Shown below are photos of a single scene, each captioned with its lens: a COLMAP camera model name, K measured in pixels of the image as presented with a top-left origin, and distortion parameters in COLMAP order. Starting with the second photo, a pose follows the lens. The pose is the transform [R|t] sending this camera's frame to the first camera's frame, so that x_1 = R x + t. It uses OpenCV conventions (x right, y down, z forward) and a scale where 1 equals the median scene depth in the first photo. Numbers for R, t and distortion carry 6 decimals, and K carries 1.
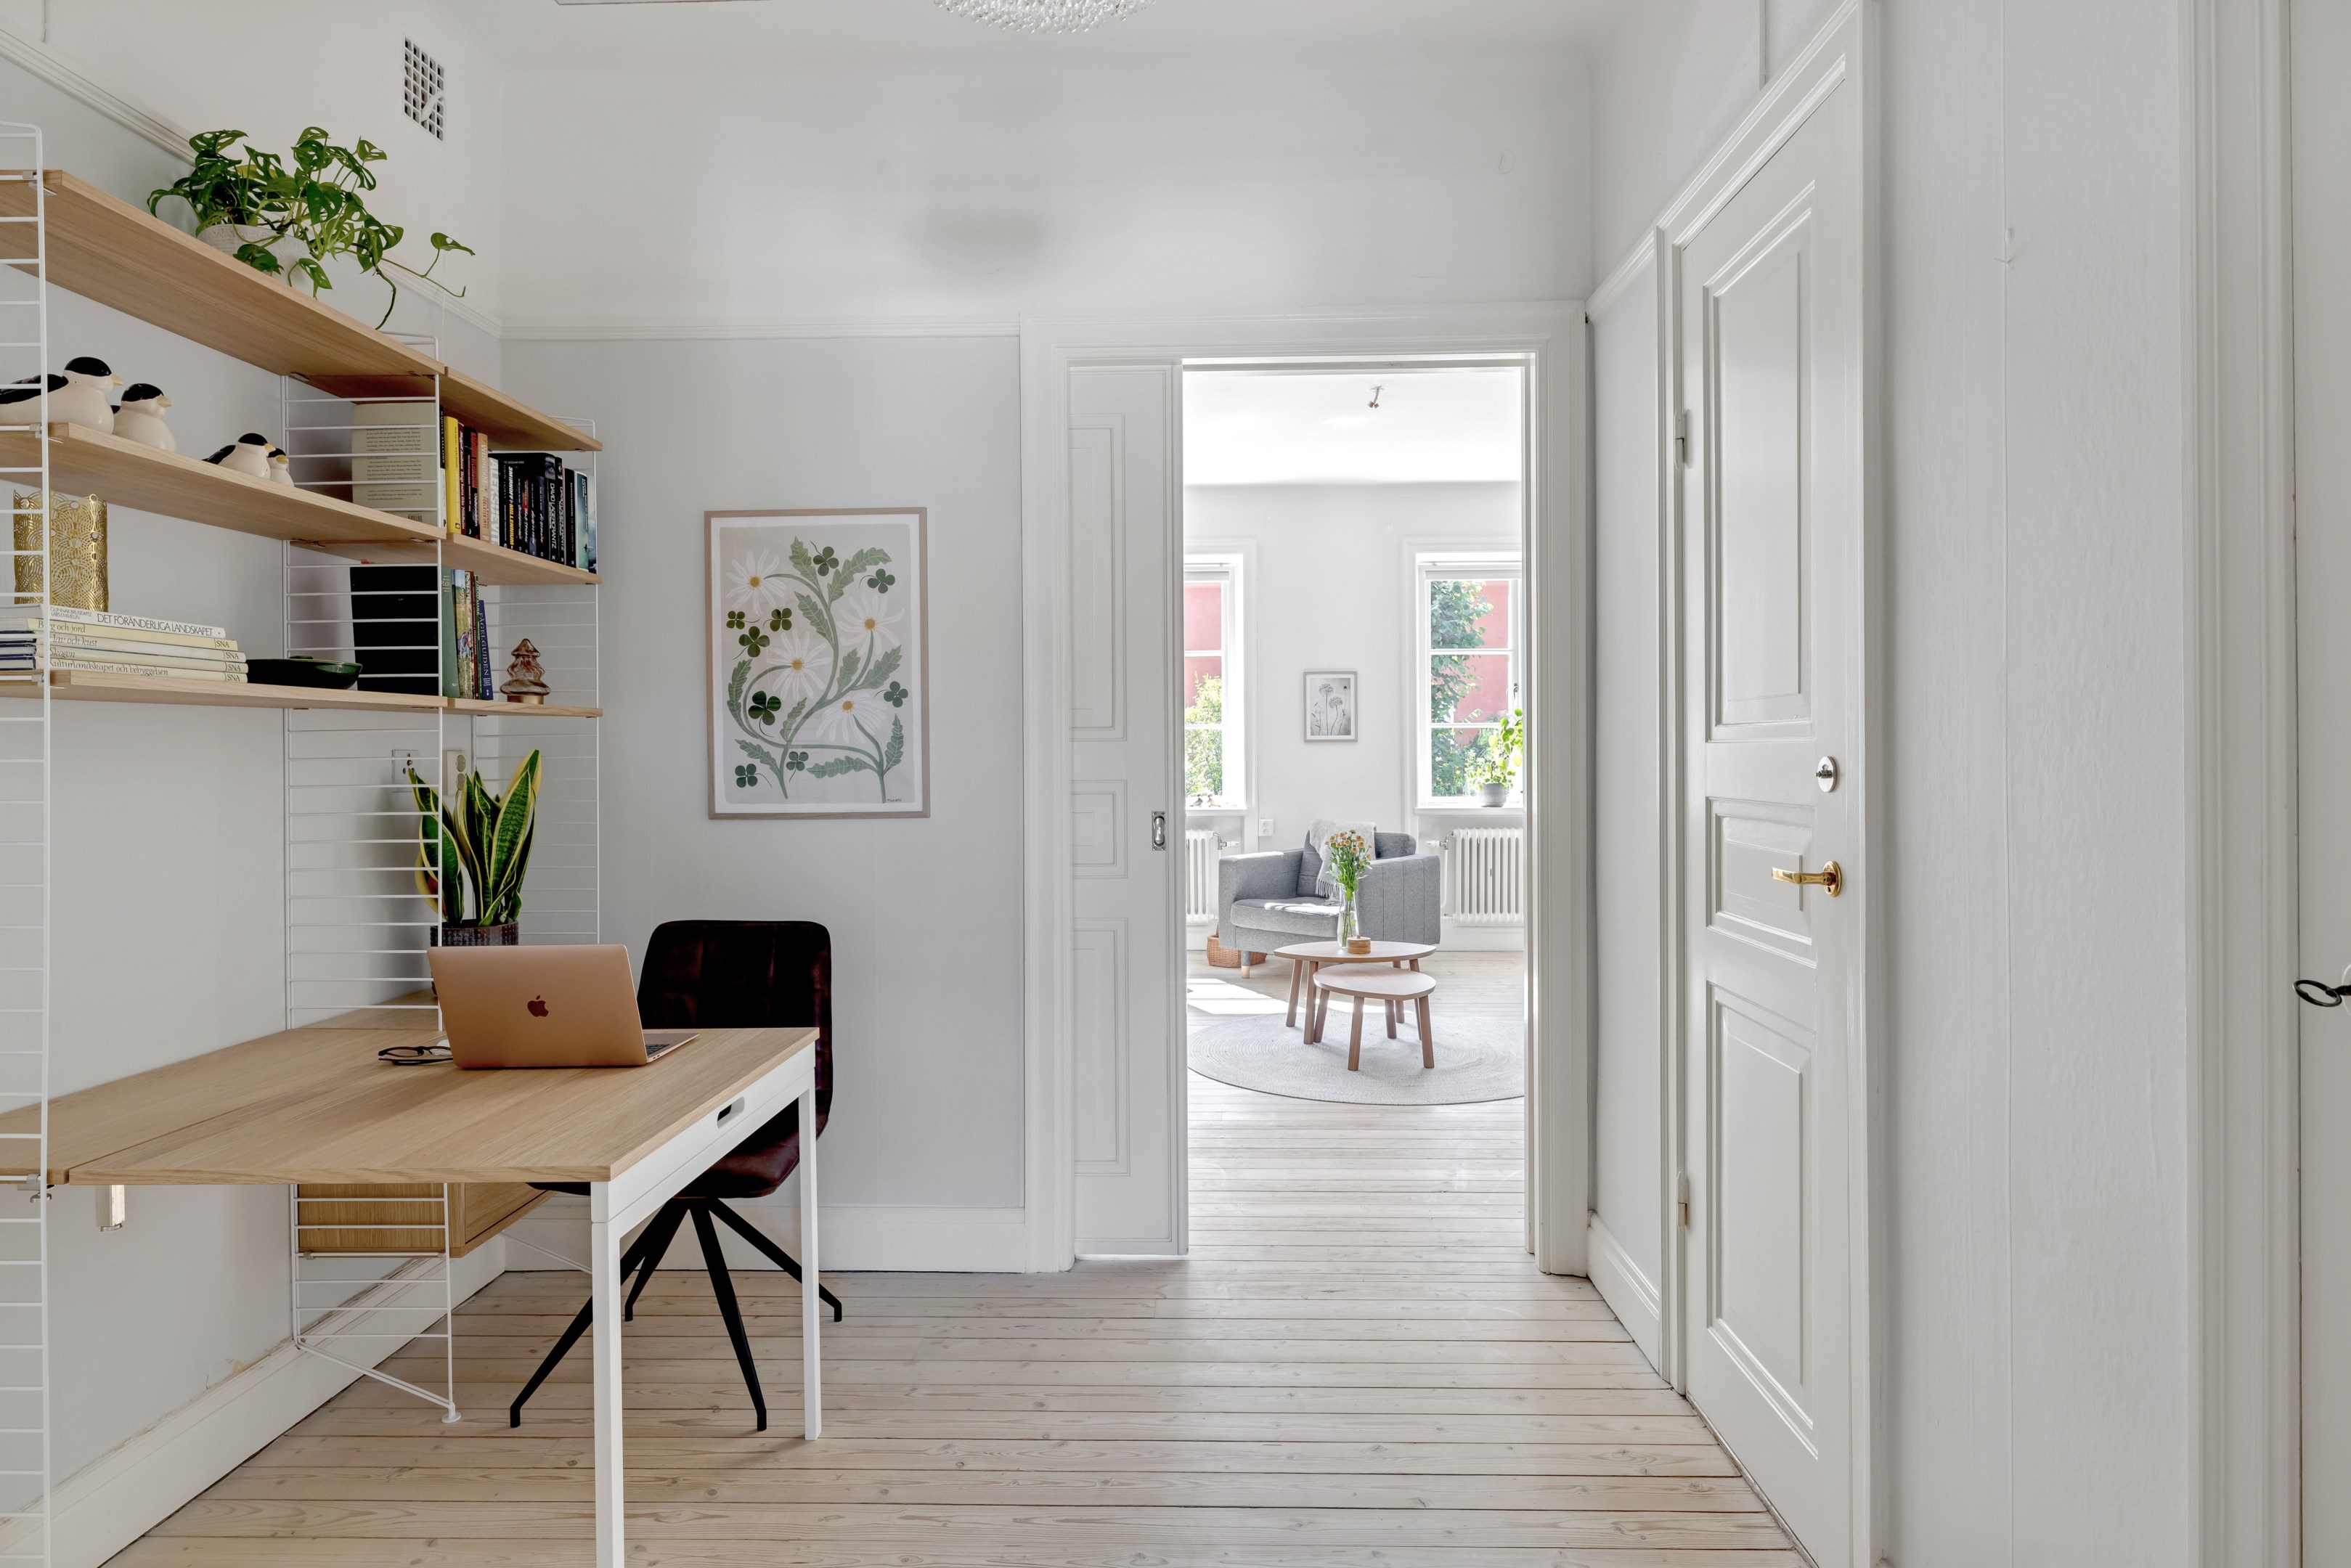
lens RADIAL K [[1423.4, 0, 1132.2], [0, 1423.4, 763.5], [0, 0, 1]] dist [-0.001933, -0.001190]
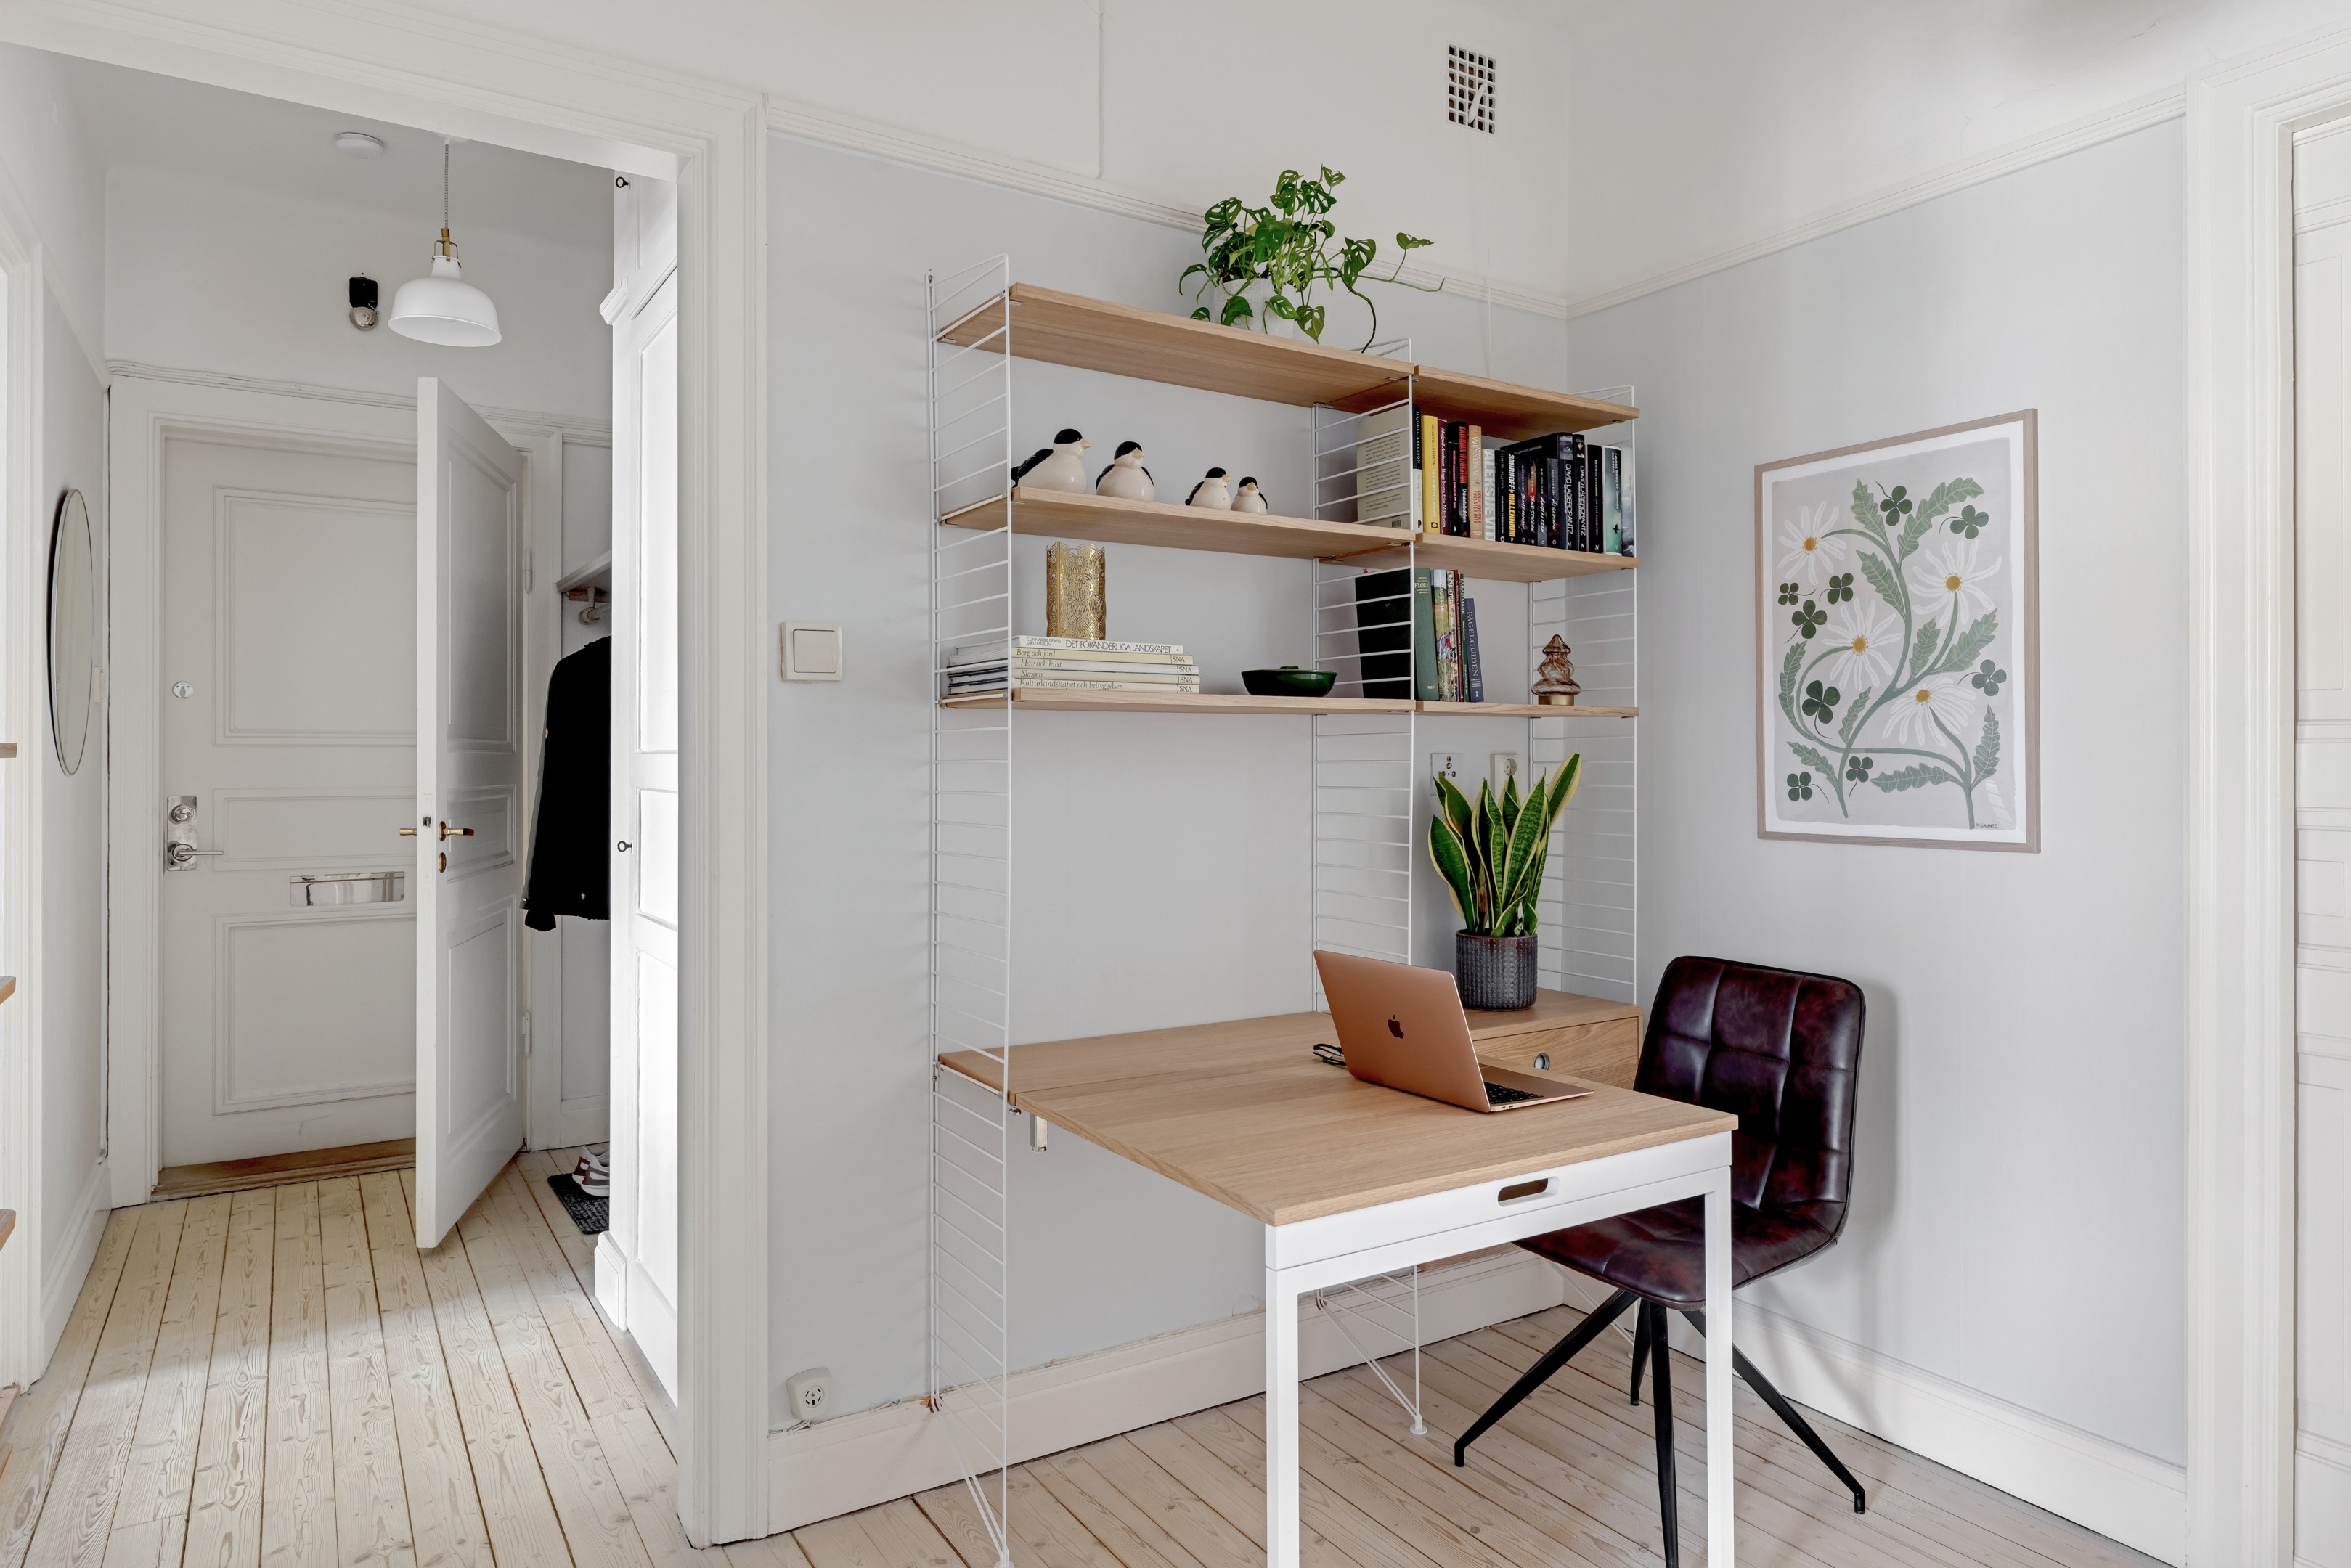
lens RADIAL K [[1423.4, 0, 1132.2], [0, 1423.4, 763.5], [0, 0, 1]] dist [-0.001933, -0.001190]
pose [[0.536549, 0.010373, -0.843805, 0.219961], [-0.010439, 0.999930, 0.005654, -0.005516], [0.843805, 0.005775, 0.536619, 0.269397]]
